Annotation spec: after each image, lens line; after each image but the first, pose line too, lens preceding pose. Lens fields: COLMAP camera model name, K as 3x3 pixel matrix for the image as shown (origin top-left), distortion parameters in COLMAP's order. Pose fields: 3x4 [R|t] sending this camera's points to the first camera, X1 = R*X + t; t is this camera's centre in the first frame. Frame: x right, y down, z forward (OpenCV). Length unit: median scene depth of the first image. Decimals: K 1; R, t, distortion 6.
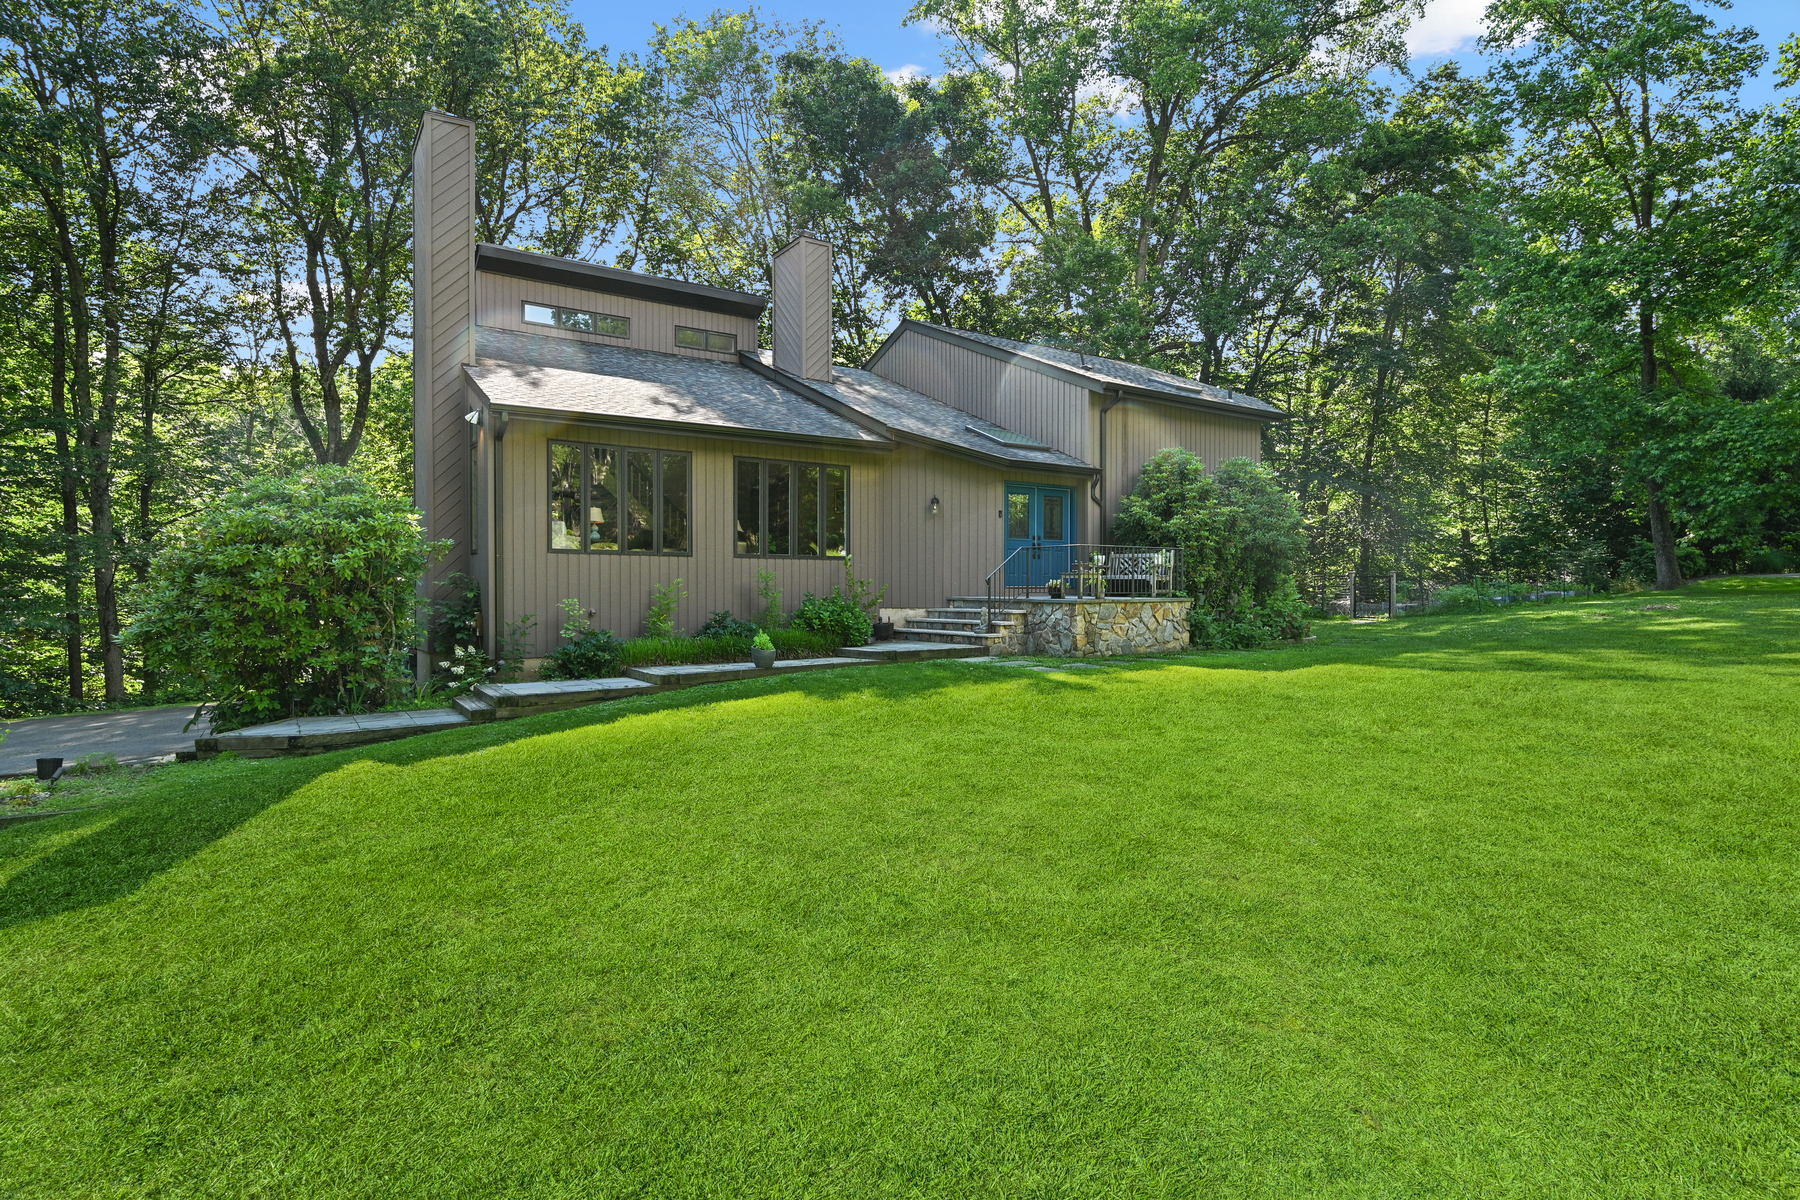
lens RADIAL K [[943.4, 0, 900.0], [0, 943.4, 600.0], [0, 0, 1]] dist [-0.025324, 0.001778]
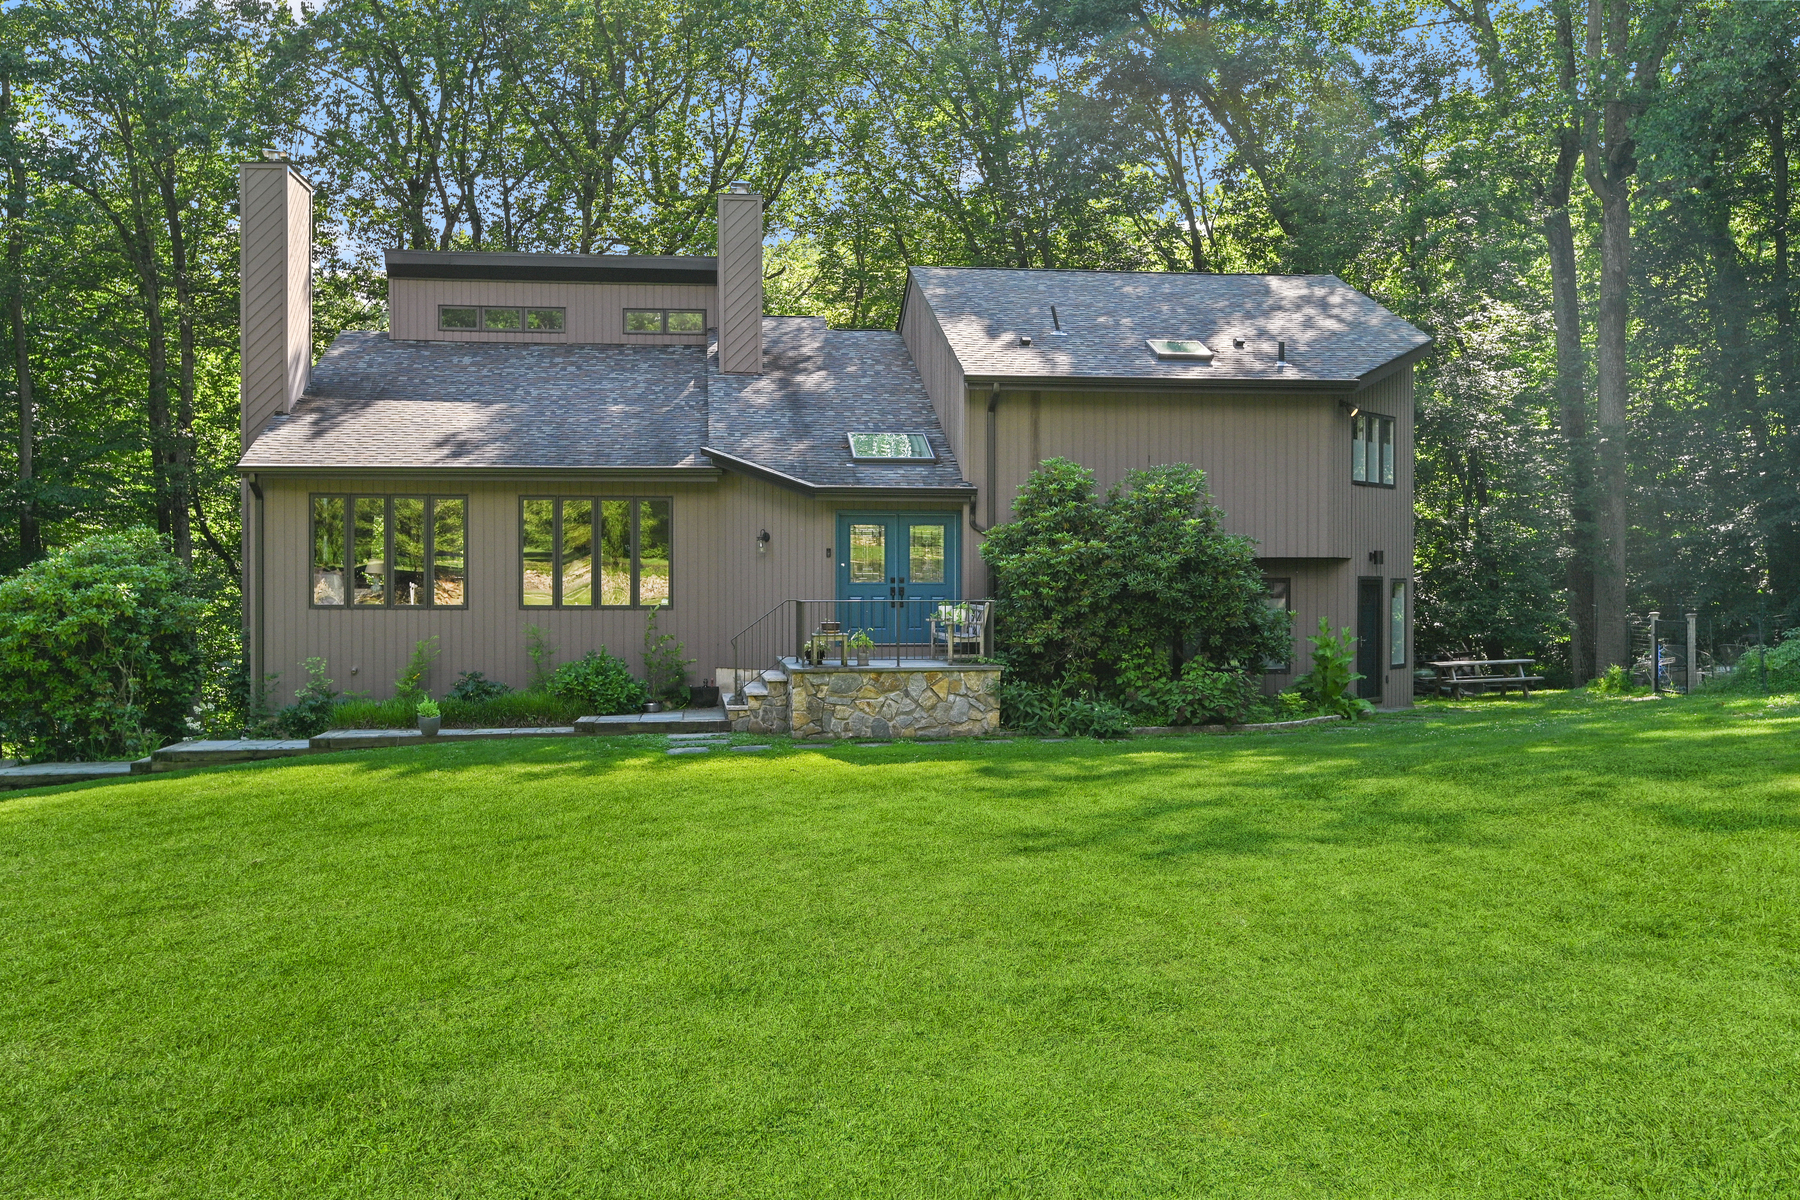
lens RADIAL K [[1712.5, 0, 900.0], [0, 1712.5, 600.0], [0, 0, 1]] dist [-0.011282, -0.009950]
pose [[0.884878, 0.003253, -0.465812, 0.826561], [-0.005130, 0.999983, -0.002761, -0.047933], [0.465795, 0.004832, 0.884880, -0.240612]]
